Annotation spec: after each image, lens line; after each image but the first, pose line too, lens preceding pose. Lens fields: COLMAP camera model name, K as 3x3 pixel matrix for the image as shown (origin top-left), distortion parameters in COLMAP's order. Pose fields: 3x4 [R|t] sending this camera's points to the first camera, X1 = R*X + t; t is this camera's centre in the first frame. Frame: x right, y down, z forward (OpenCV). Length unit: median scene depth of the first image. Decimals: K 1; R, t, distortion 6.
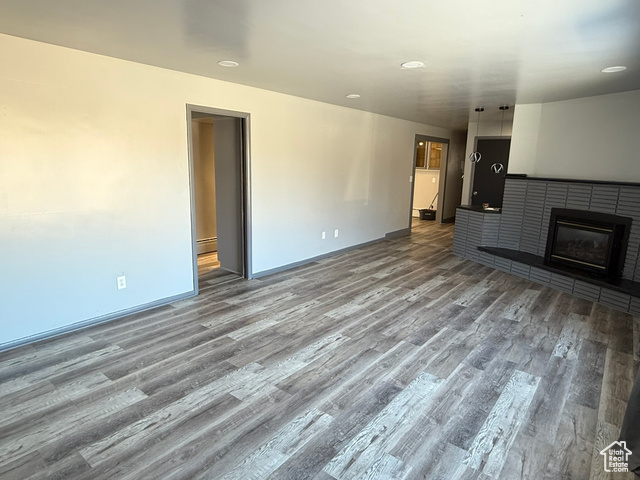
lens RADIAL K [[387.6, 0, 318.1], [0, 387.6, 242.9], [0, 0, 1]] dist [-0.002454, 0.002301]
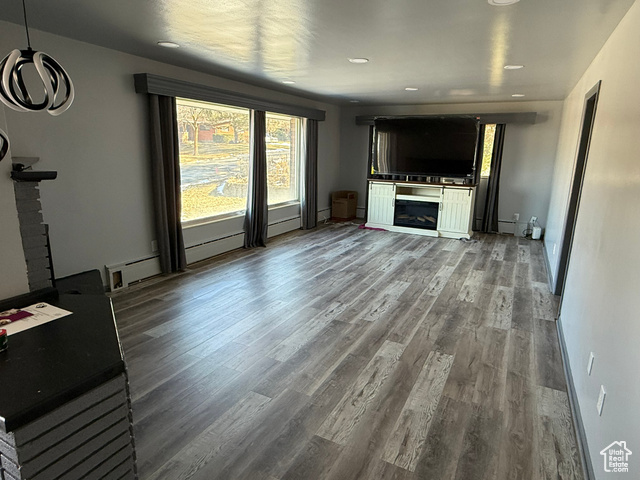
lens RADIAL K [[387.6, 0, 316.5], [0, 387.6, 235.7], [0, 0, 1]] dist [-0.002454, 0.002301]
pose [[-0.981705, -0.002846, -0.190386, 0.458091], [-0.081062, 0.910996, 0.404370, -0.346736], [0.172290, 0.412405, -0.894560, 1.739571]]
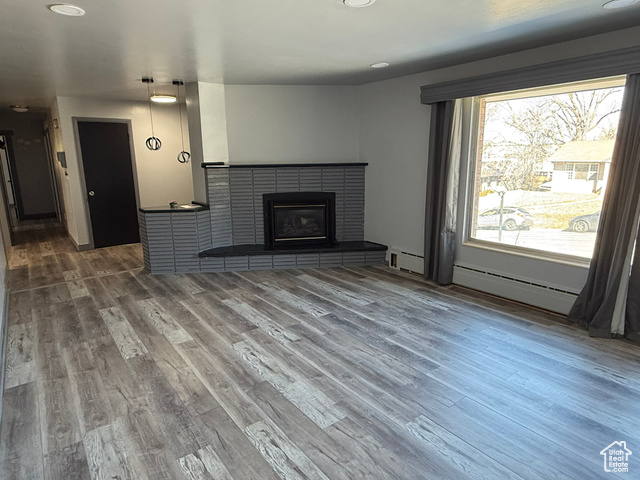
lens RADIAL K [[387.6, 0, 317.3], [0, 387.6, 237.6], [0, 0, 1]] dist [-0.002454, 0.002301]
pose [[0.248979, -0.223513, 0.942365, -0.398730], [0.217262, 0.961098, 0.170554, -0.150064], [-0.943826, 0.162276, 0.287854, 0.733698]]
